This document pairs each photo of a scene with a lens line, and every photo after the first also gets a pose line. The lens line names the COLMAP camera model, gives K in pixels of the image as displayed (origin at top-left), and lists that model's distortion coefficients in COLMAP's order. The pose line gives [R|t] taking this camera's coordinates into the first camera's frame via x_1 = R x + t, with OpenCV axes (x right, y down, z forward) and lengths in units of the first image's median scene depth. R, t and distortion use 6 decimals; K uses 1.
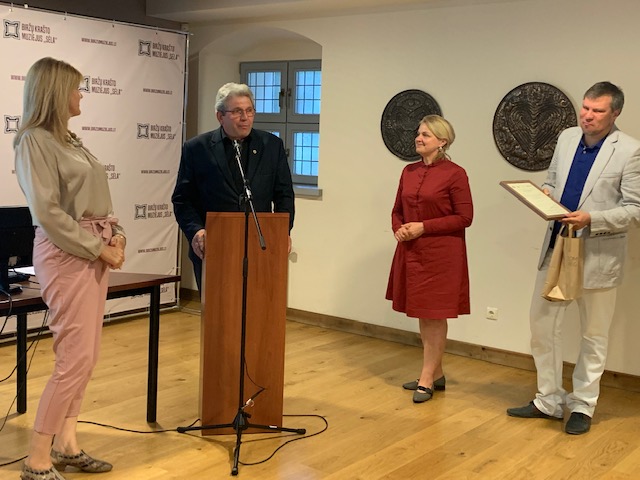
lens RADIAL K [[847.1, 0, 320.0], [0, 847.1, 240.0], [0, 0, 1]] dist [-0.033619, -0.065870]
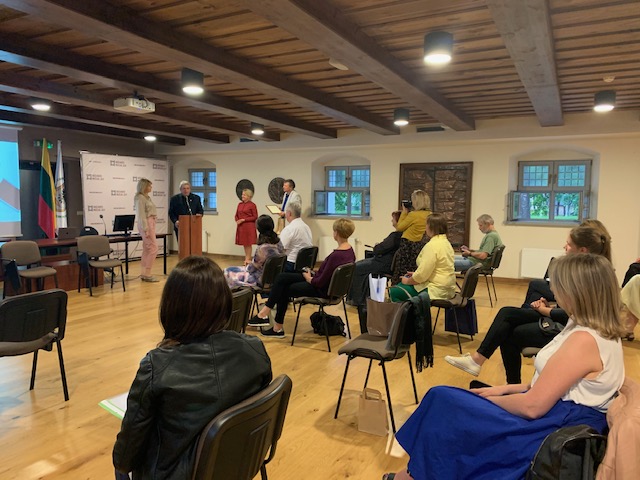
lens RADIAL K [[478.2, 0, 320.0], [0, 478.2, 240.0], [0, 0, 1]] dist [0.000848, -0.002602]
pose [[0.986799, -0.037359, 0.157583, 0.108969], [0.040869, 0.998982, -0.019090, 0.106261], [-0.156710, 0.025278, 0.987321, -0.892133]]
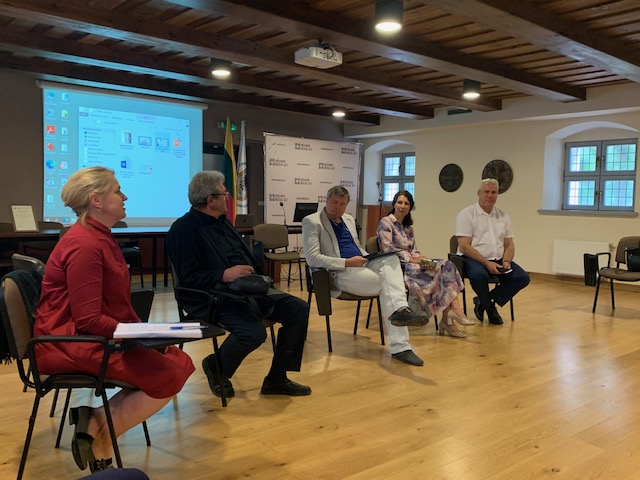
lens RADIAL K [[575.6, 0, 320.0], [0, 575.6, 240.0], [0, 0, 1]] dist [0.072972, -0.008173]
pose [[0.976775, -0.002679, -0.214251, 0.108108], [-0.007473, 0.998888, -0.046559, 0.142489], [0.214137, 0.047079, 0.975668, -0.810718]]
